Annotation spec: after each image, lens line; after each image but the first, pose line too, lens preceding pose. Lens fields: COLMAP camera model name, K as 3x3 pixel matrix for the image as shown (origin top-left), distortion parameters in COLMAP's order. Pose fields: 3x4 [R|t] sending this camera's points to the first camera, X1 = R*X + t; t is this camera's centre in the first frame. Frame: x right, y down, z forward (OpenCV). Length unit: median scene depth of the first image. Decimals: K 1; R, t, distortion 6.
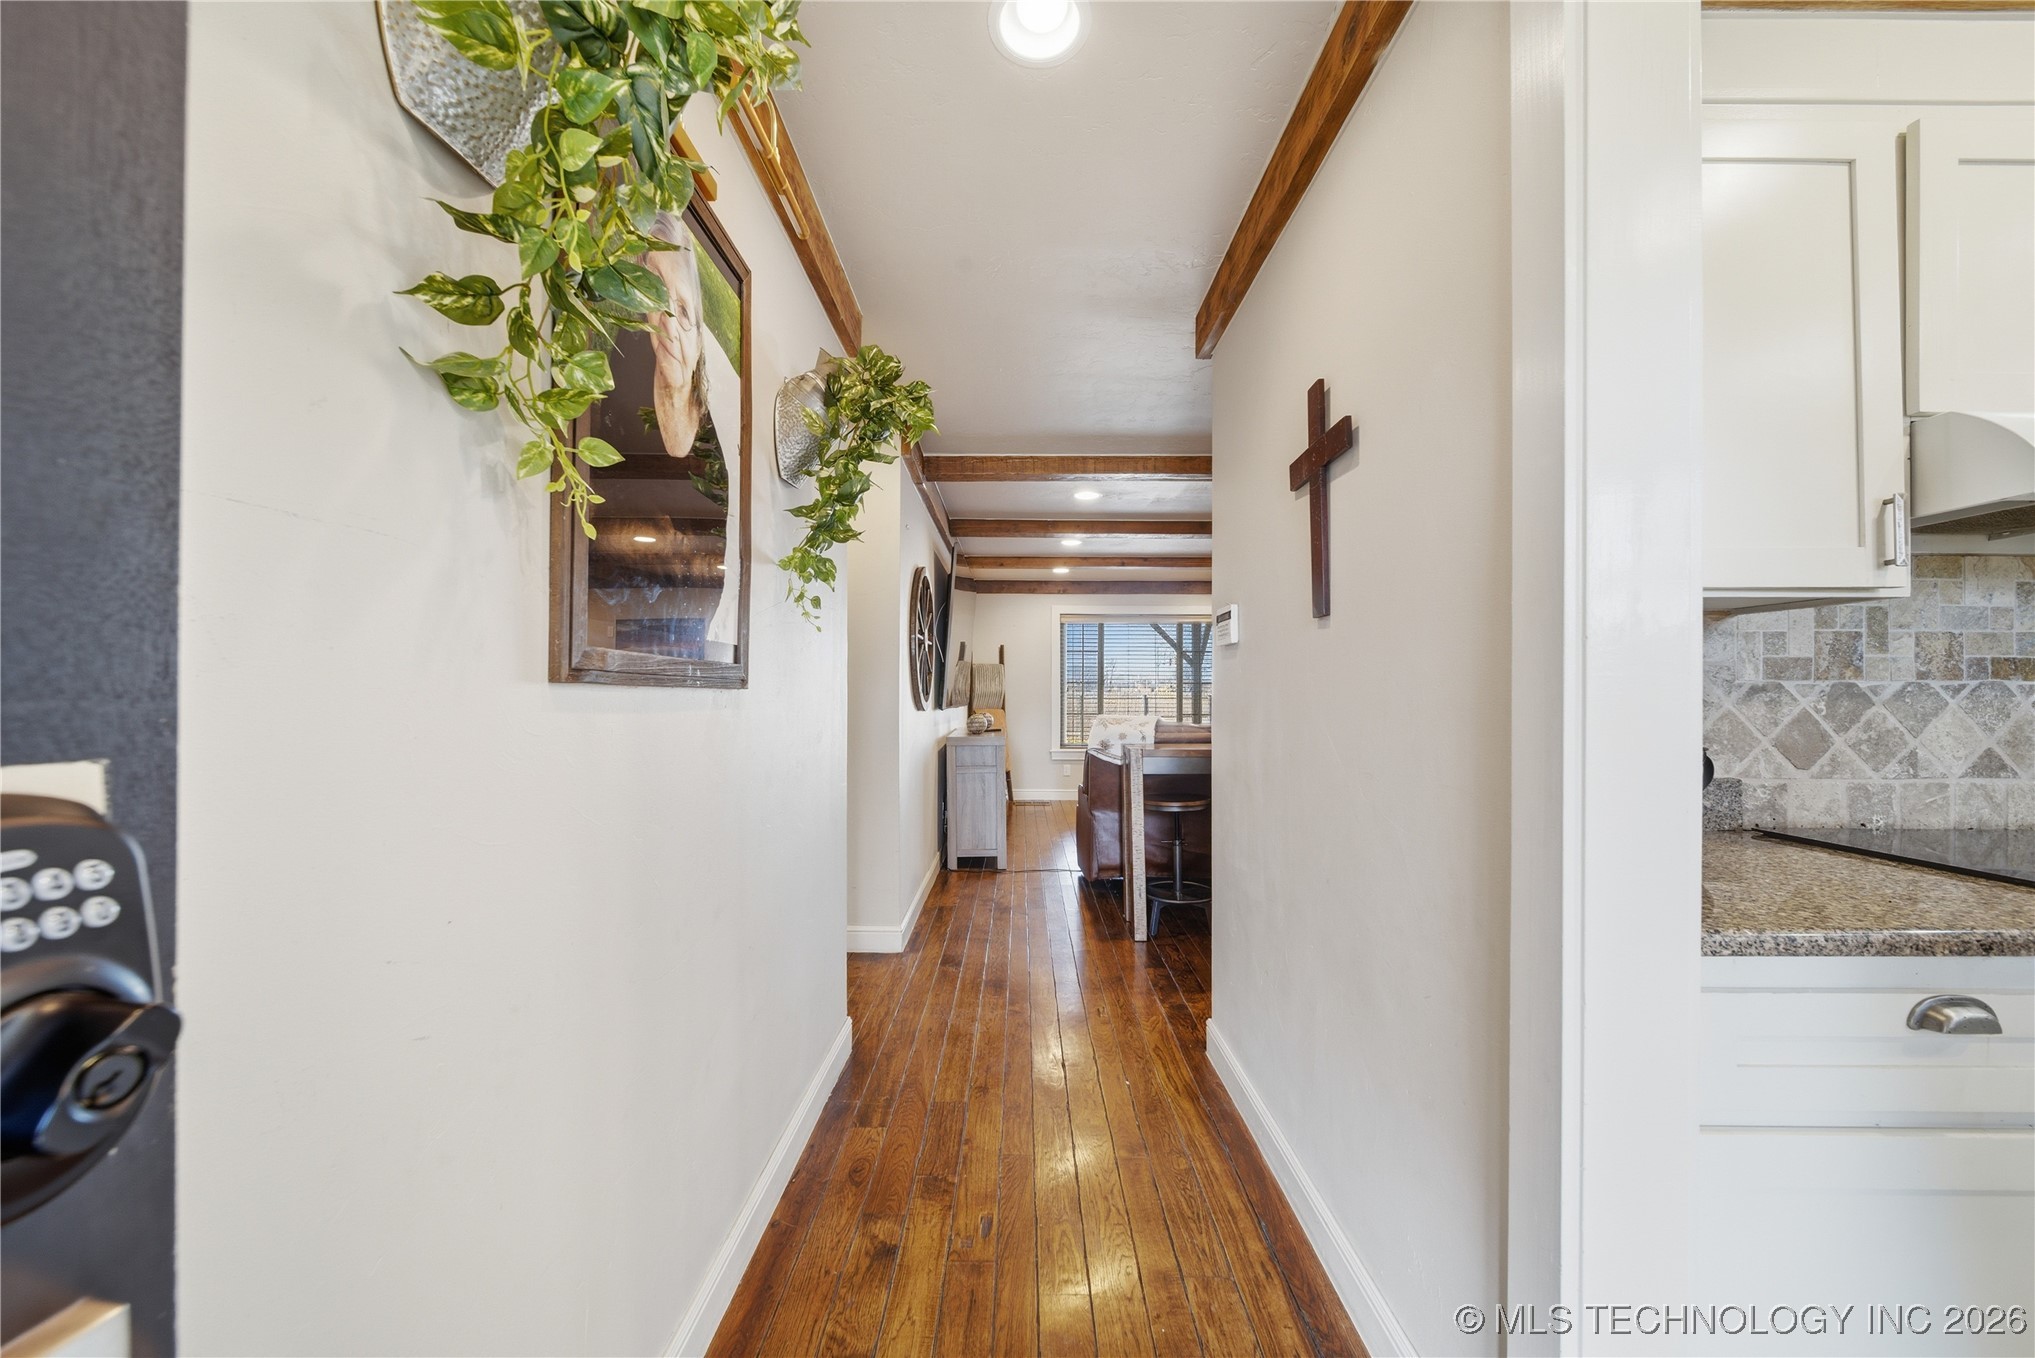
lens RADIAL K [[734.9, 0, 1016.1], [0, 734.9, 688.5], [0, 0, 1]] dist [-0.001963, -0.000806]
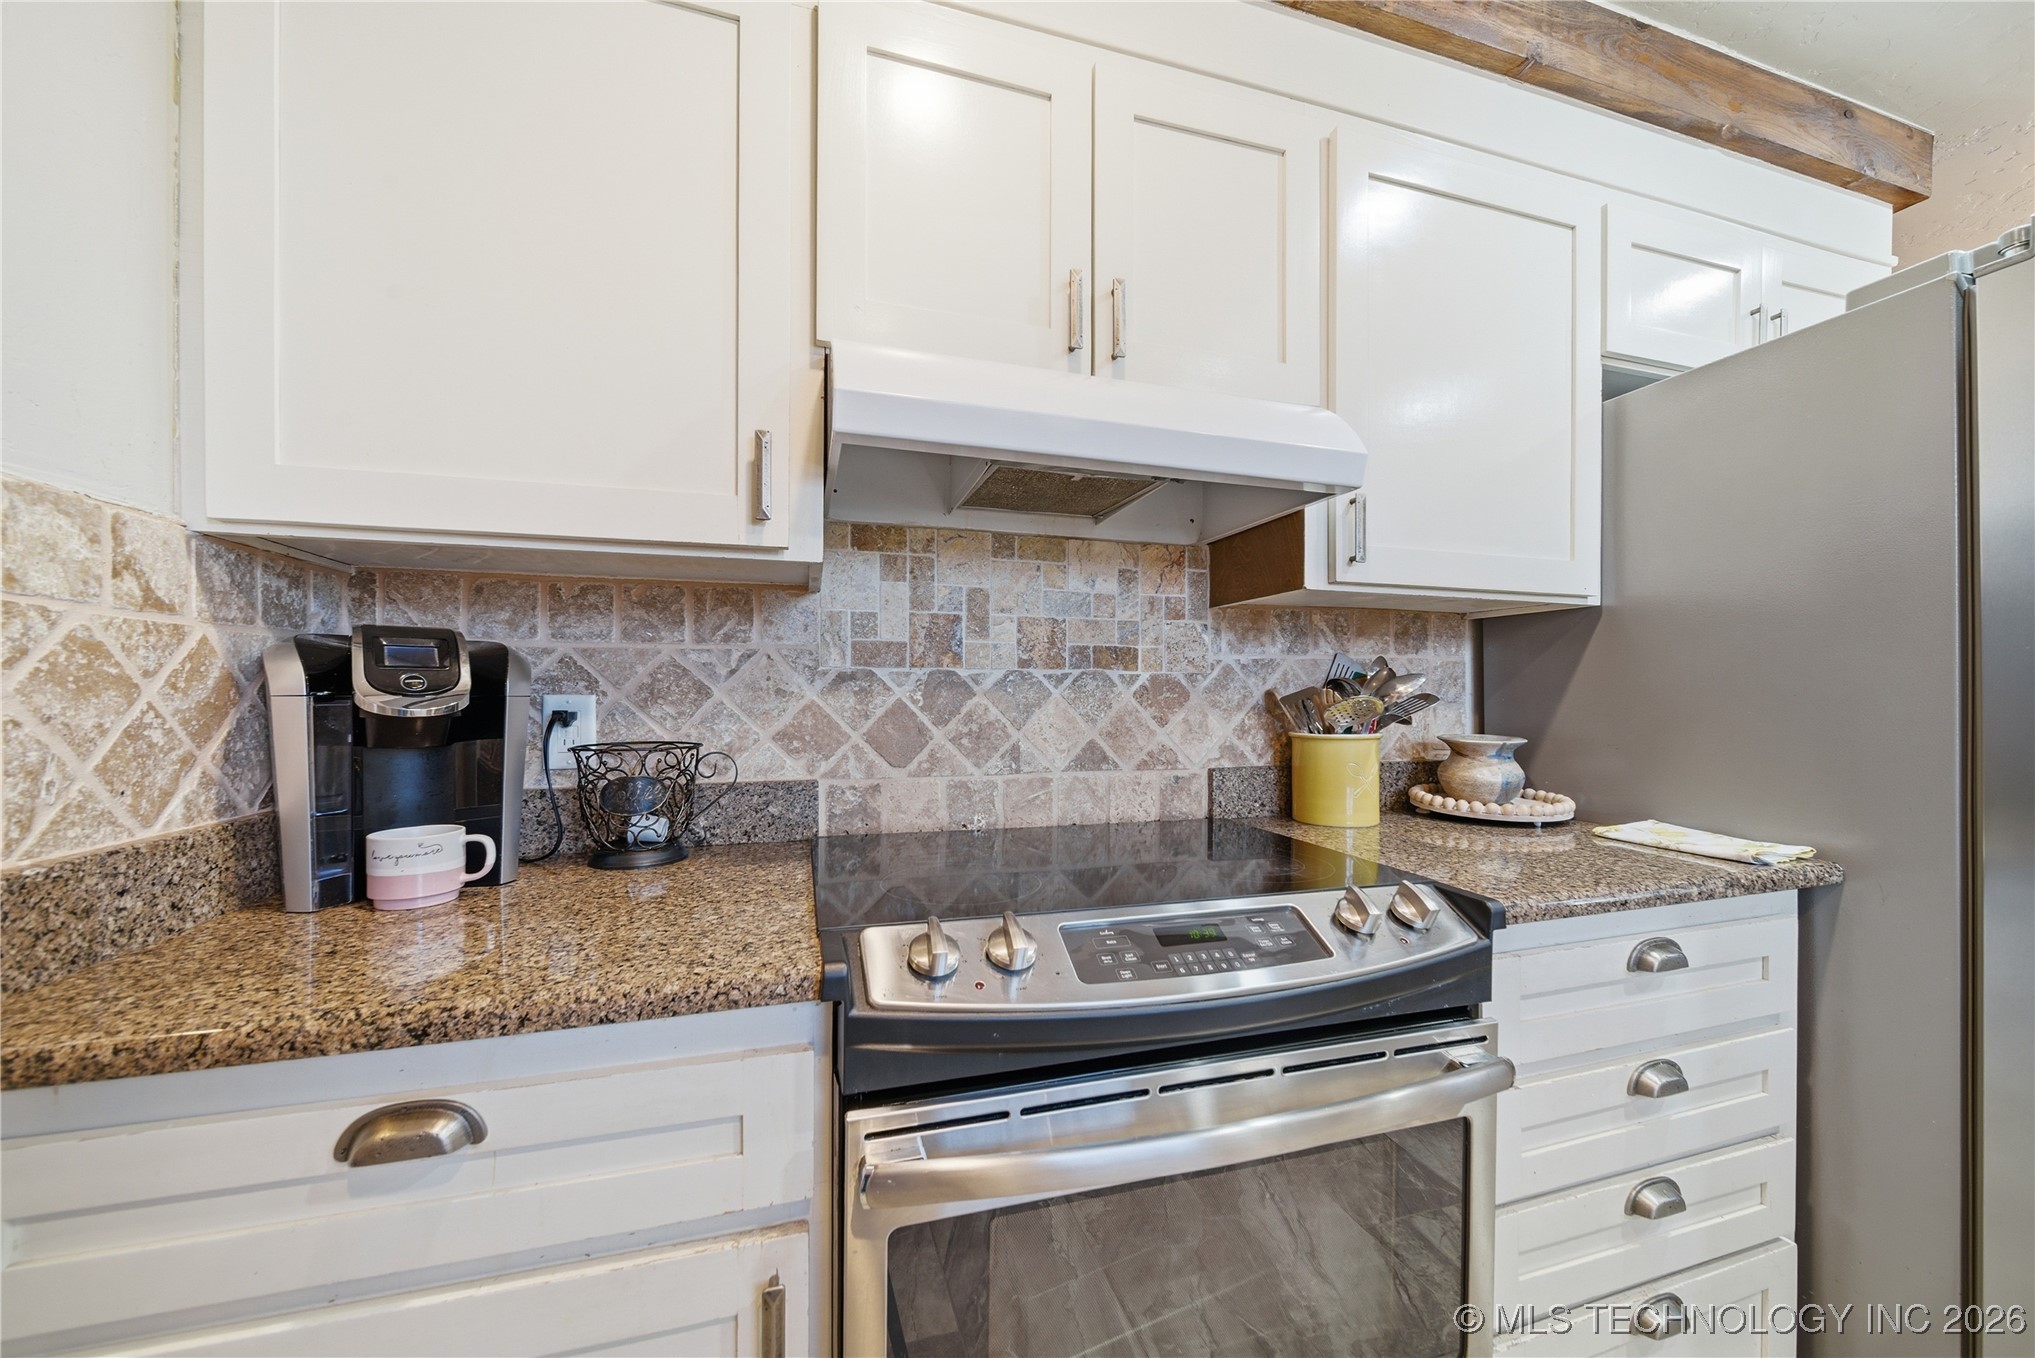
lens RADIAL K [[734.9, 0, 1015.7], [0, 734.9, 696.9], [0, 0, 1]] dist [-0.001963, -0.000806]
pose [[0.955898, -0.000026, 0.293698, 0.951052], [-0.001502, 0.999986, 0.004979, 0.020153], [-0.293695, -0.005200, 0.955885, 0.102936]]
